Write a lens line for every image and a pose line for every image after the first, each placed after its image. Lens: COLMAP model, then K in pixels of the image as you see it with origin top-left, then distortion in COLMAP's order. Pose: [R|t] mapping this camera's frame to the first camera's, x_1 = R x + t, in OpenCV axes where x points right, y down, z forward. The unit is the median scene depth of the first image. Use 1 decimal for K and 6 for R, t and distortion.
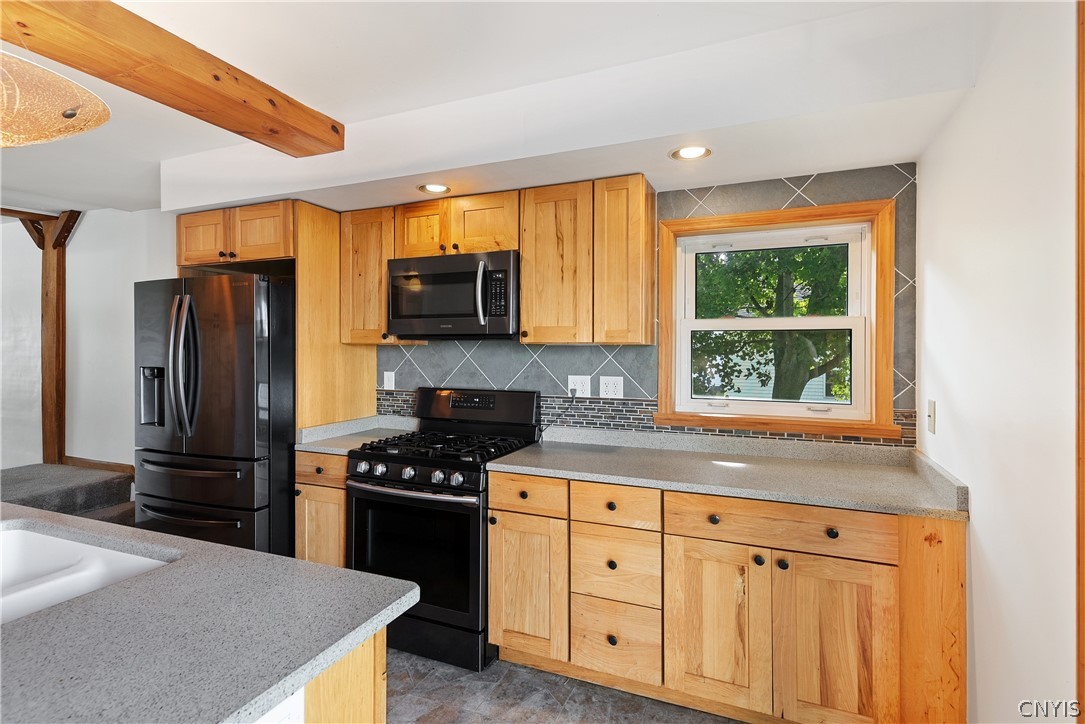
lens RADIAL K [[538.9, 0, 552.8], [0, 538.9, 349.7], [0, 0, 1]] dist [0.010782, 0.001903]
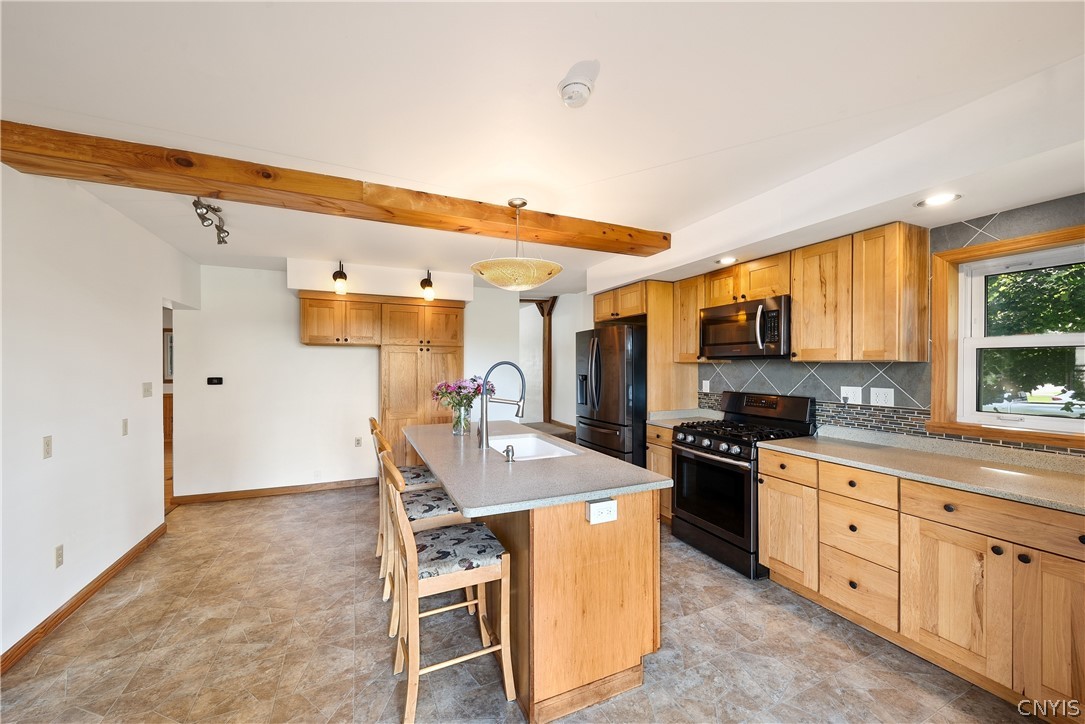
lens RADIAL K [[414.5, 0, 539.7], [0, 414.5, 367.9], [0, 0, 1]] dist [0.018424, 0.000070]
pose [[0.723070, 0.002143, -0.690771, 0.217909], [0.000390, 0.999994, 0.003510, 0.000598], [0.690775, -0.002807, 0.723065, -0.227398]]
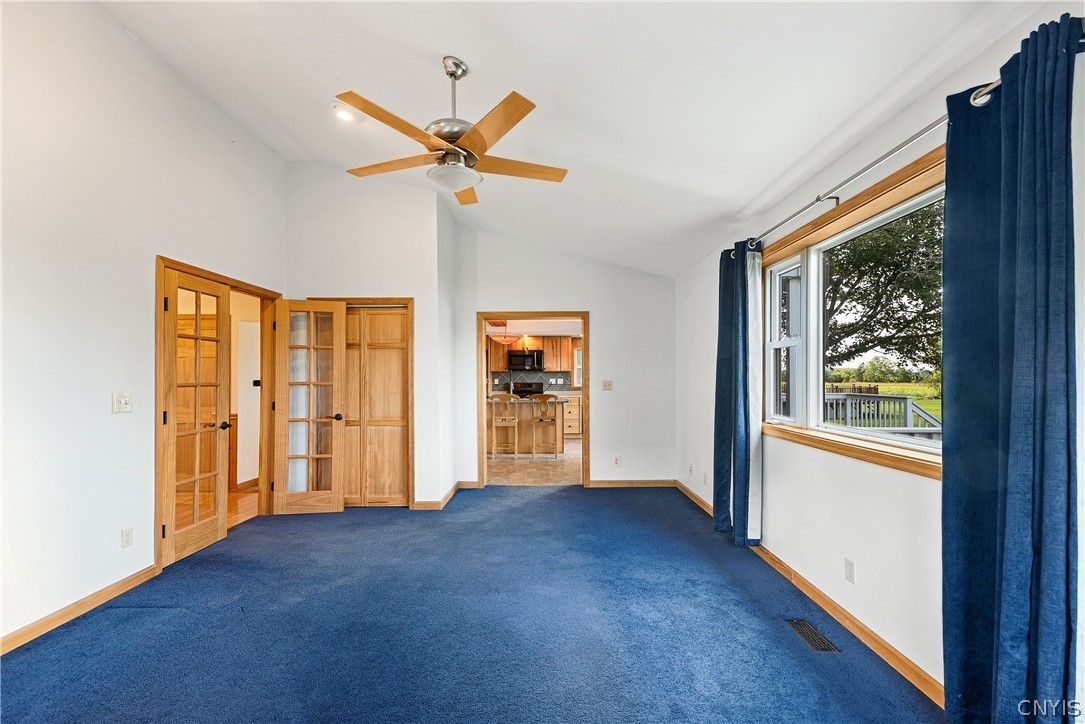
lens RADIAL K [[451.8, 0, 541.3], [0, 451.8, 373.5], [0, 0, 1]] dist [0.003007, -0.000129]
pose [[0.925751, -0.001593, 0.378131, -1.504723], [0.005127, 0.999952, -0.008342, 0.038711], [-0.378099, 0.009661, 0.925715, -2.466305]]
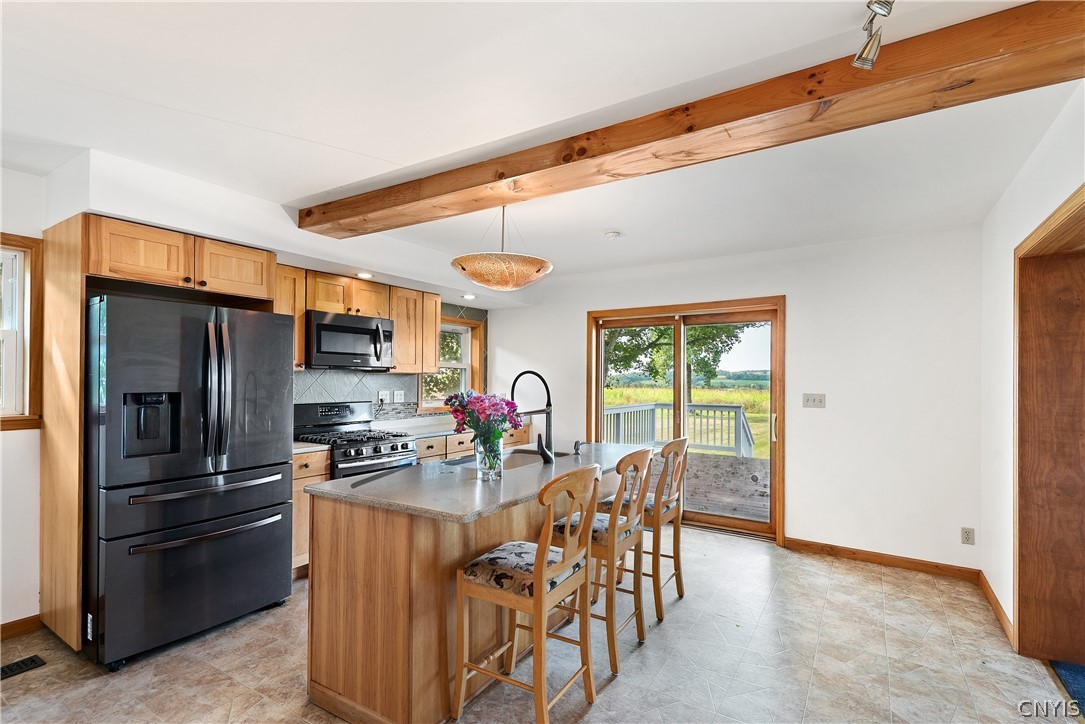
lens RADIAL K [[536.2, 0, 545.1], [0, 536.2, 373.6], [0, 0, 1]] dist [-0.000137, -0.000042]
pose [[0.172817, 0.010689, 0.984896, -1.730618], [-0.005499, 0.999936, -0.009887, 0.005962], [-0.984939, -0.003707, 0.172865, 0.197293]]
